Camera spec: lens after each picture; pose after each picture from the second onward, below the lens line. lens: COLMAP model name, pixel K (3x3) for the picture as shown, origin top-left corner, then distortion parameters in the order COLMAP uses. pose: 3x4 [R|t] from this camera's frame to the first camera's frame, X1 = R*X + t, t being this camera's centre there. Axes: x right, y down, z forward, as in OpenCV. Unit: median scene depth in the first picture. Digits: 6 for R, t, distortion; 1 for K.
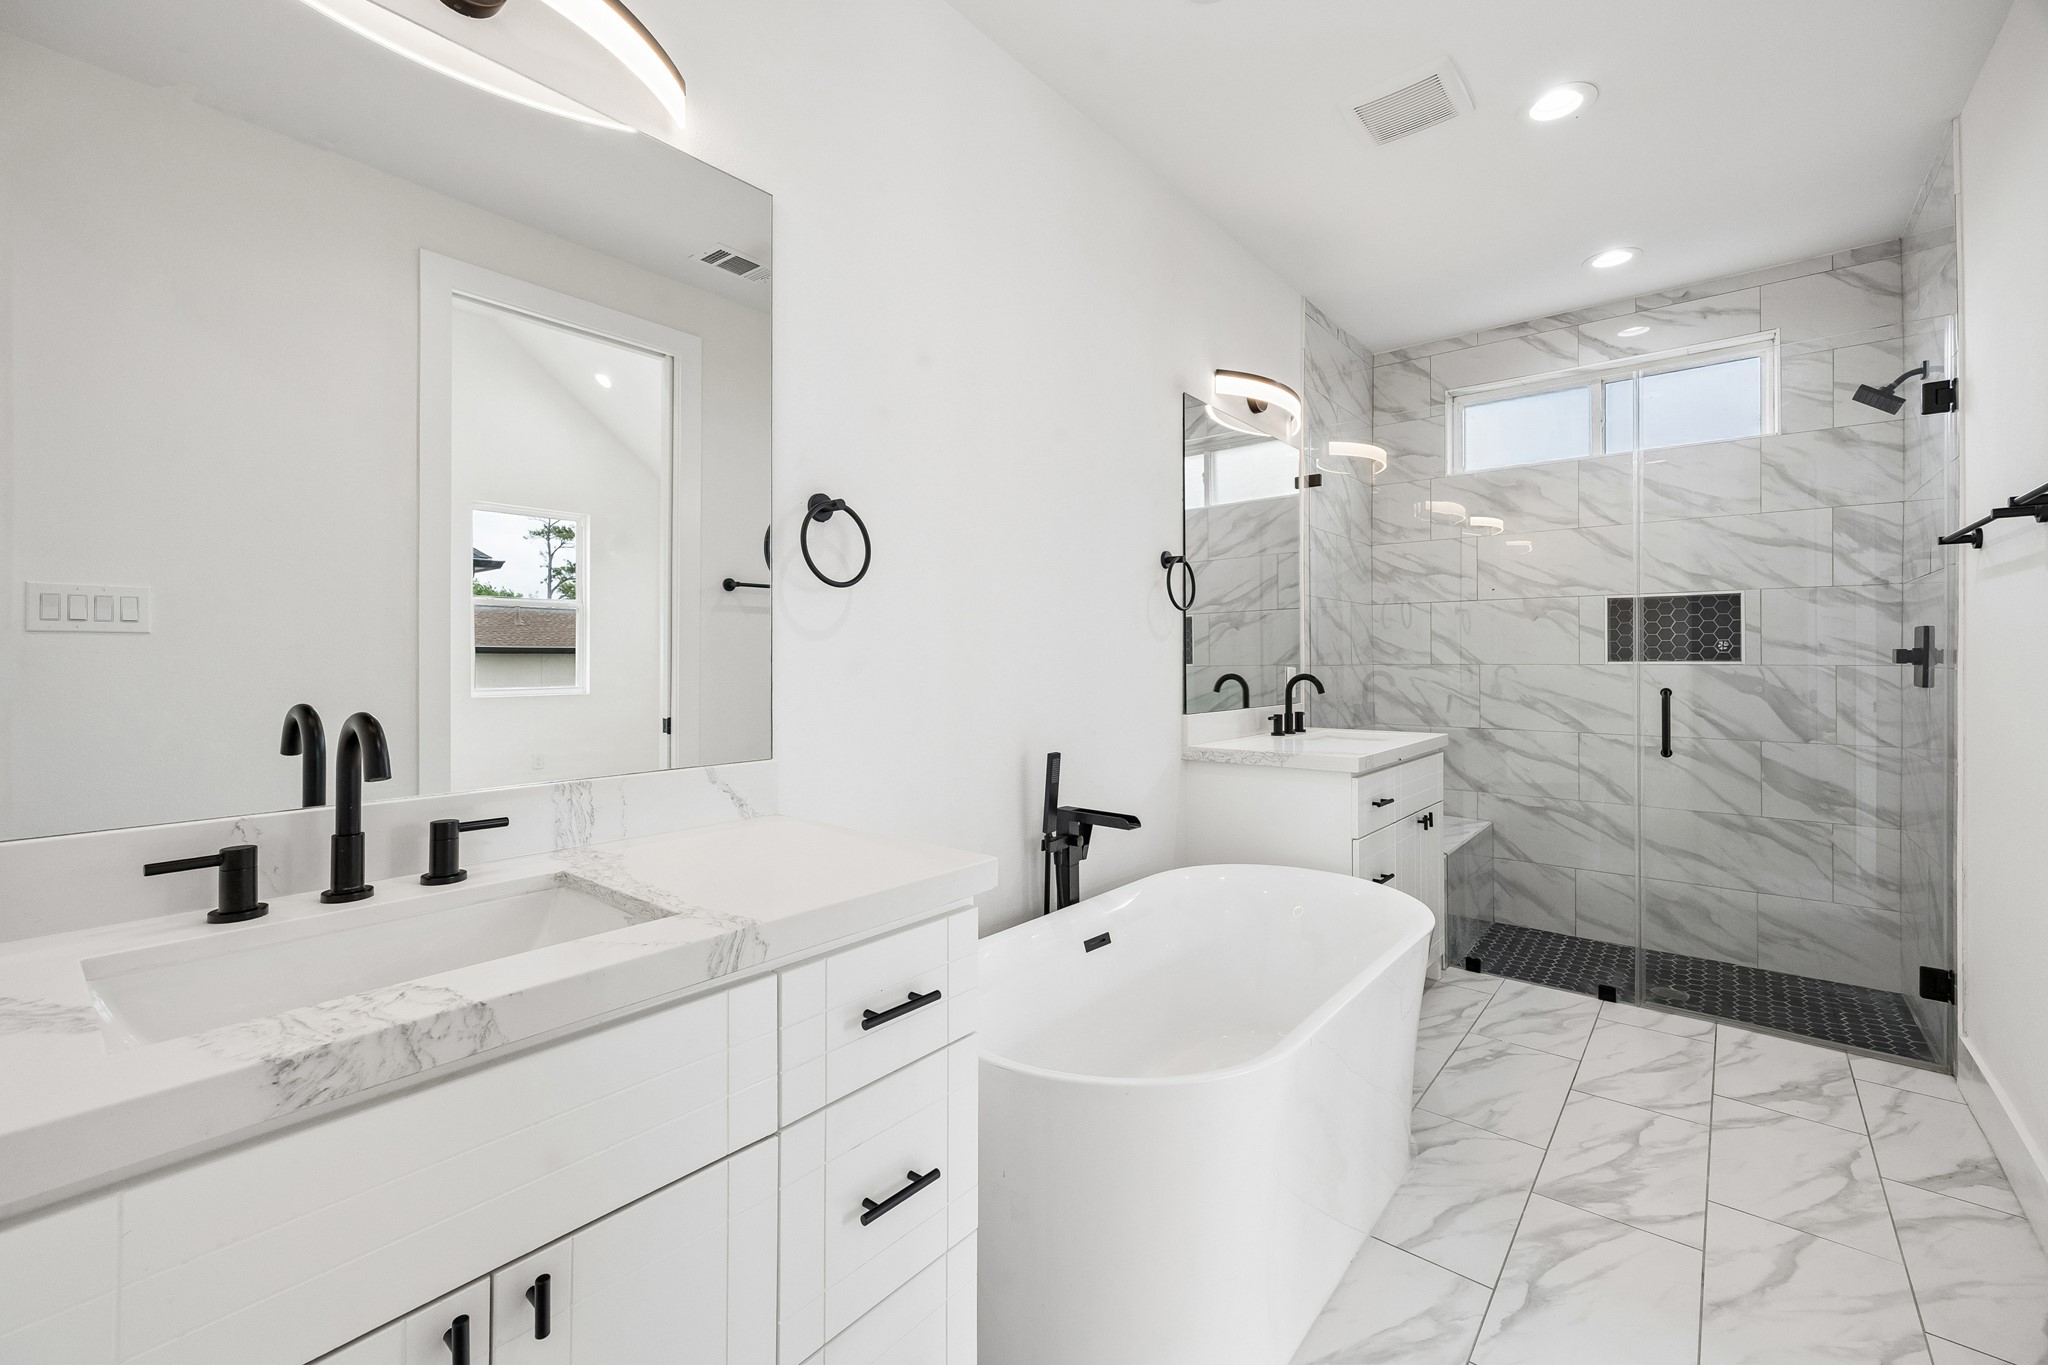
lens RADIAL K [[859.4, 0, 1013.3], [0, 859.4, 662.8], [0, 0, 1]] dist [0.001398, 0.000172]
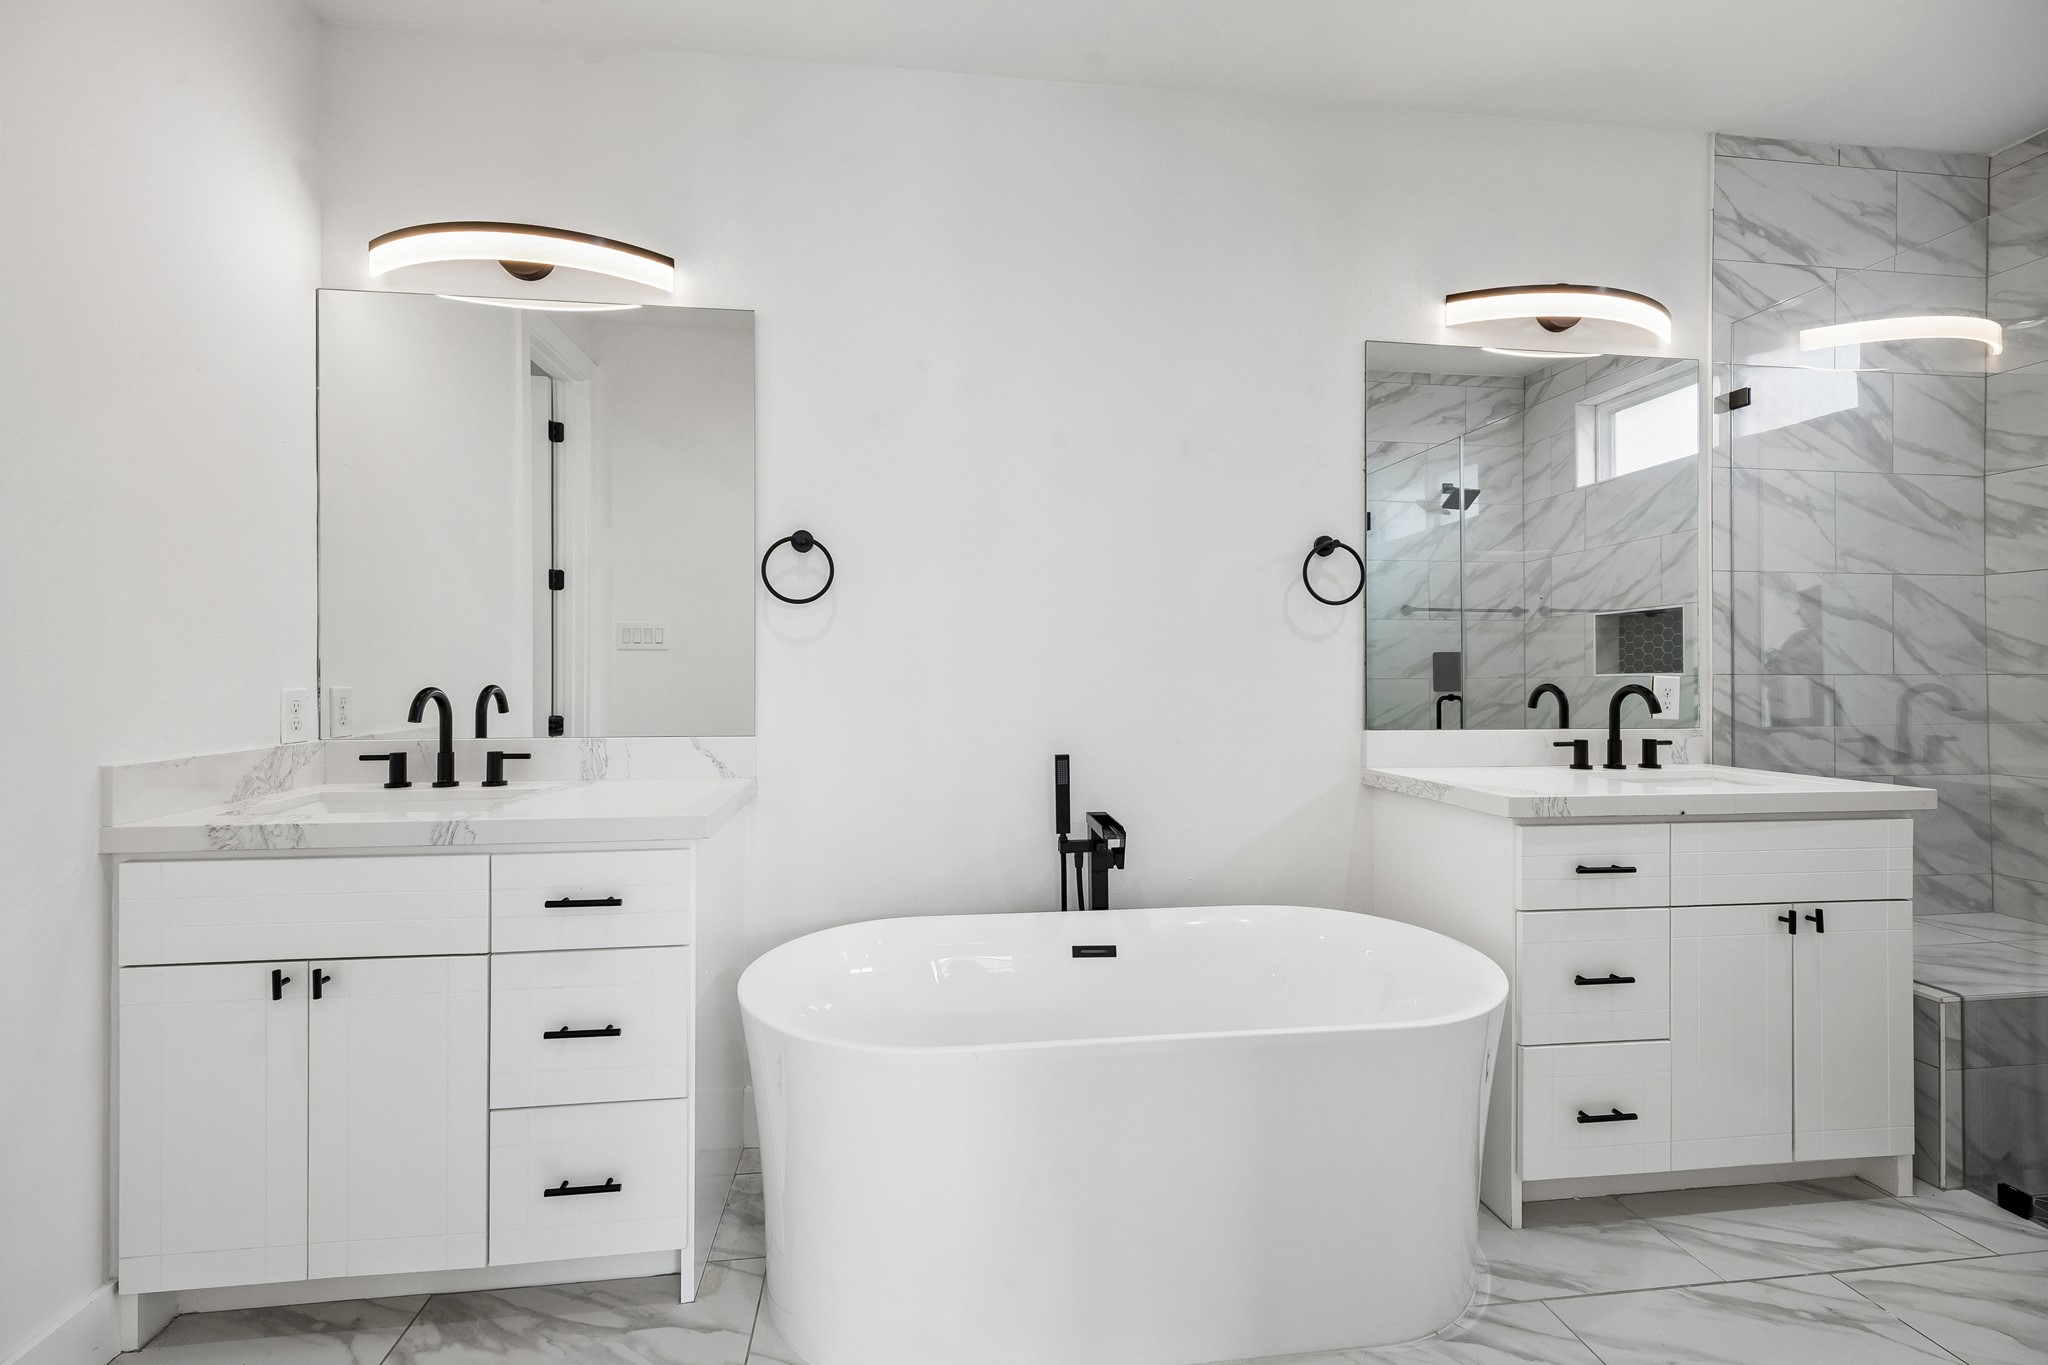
lens RADIAL K [[859.4, 0, 1011.9], [0, 859.4, 679.0], [0, 0, 1]] dist [0.001398, 0.000172]
pose [[0.740777, 0.008290, -0.671700, 0.903144], [-0.005538, 0.999965, 0.006235, 0.013713], [0.671728, -0.000899, 0.740797, 0.284332]]
